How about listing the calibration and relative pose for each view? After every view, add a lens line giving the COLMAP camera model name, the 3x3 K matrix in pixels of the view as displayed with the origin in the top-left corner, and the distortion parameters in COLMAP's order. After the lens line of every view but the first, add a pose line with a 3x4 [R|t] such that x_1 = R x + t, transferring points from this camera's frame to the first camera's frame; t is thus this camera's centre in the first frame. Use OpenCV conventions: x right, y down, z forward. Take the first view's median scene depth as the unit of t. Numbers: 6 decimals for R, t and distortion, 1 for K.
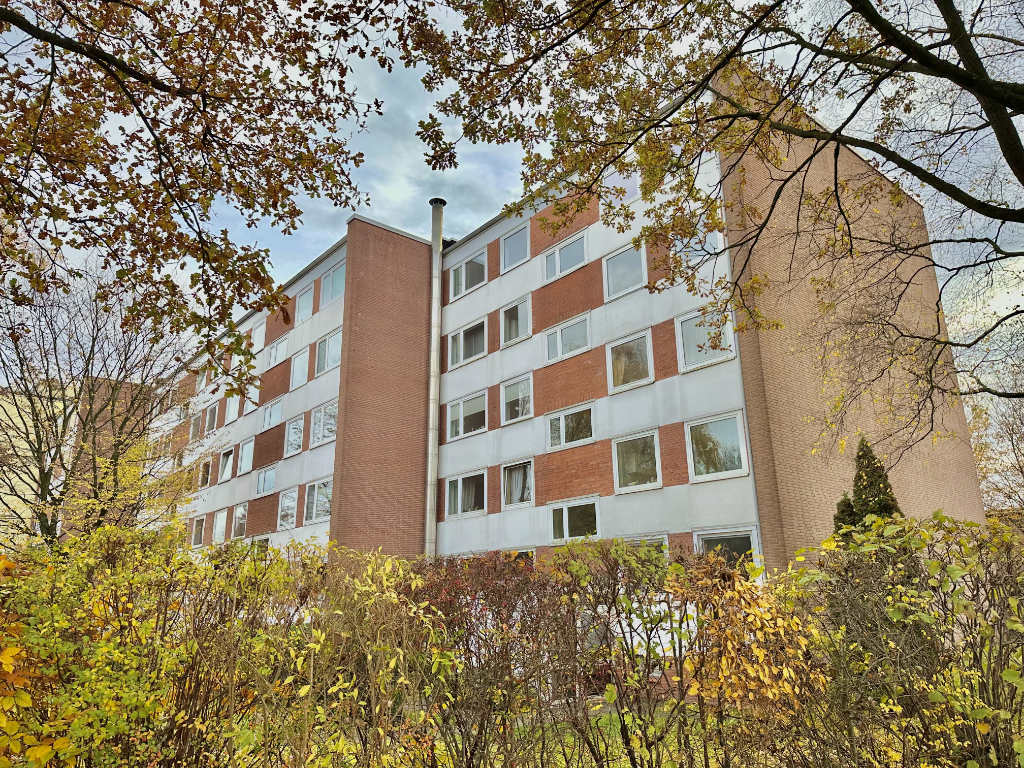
lens RADIAL K [[713.1, 0, 512.0], [0, 713.1, 384.0], [0, 0, 1]] dist [0.040335, -0.049526]
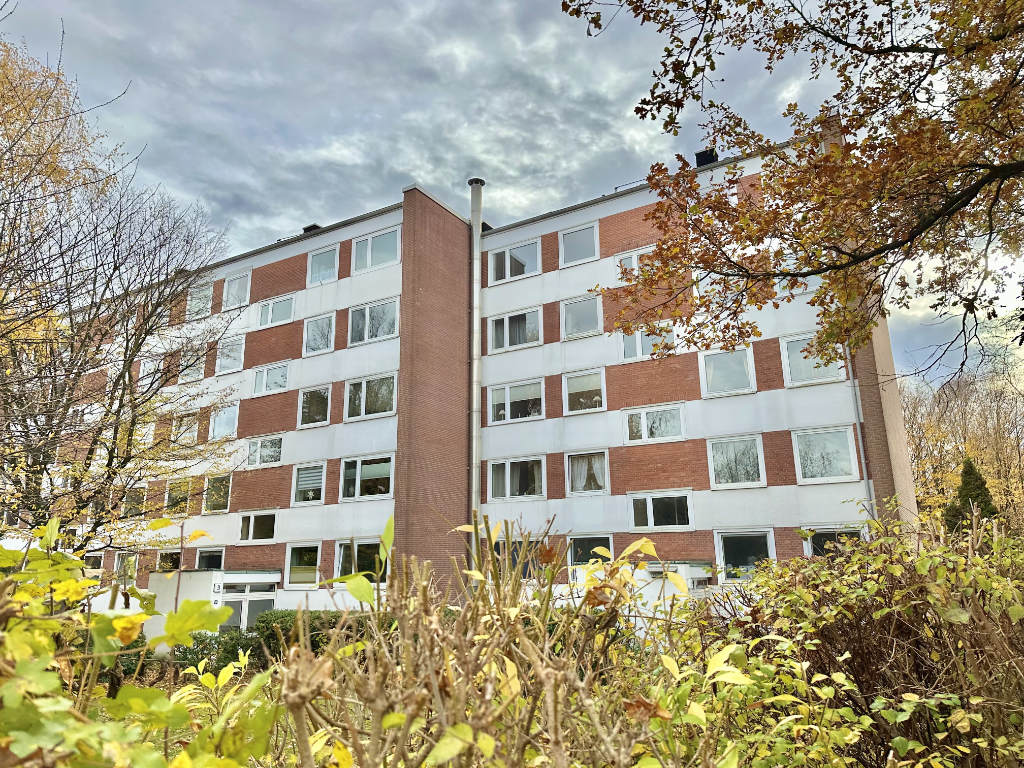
lens RADIAL K [[713.1, 0, 512.0], [0, 713.1, 384.0], [0, 0, 1]] dist [0.040335, -0.049526]
pose [[0.940321, 0.103020, 0.324320, -0.416673], [-0.109951, 0.993932, 0.003064, 0.018132], [-0.322037, -0.038541, 0.945942, 0.045186]]
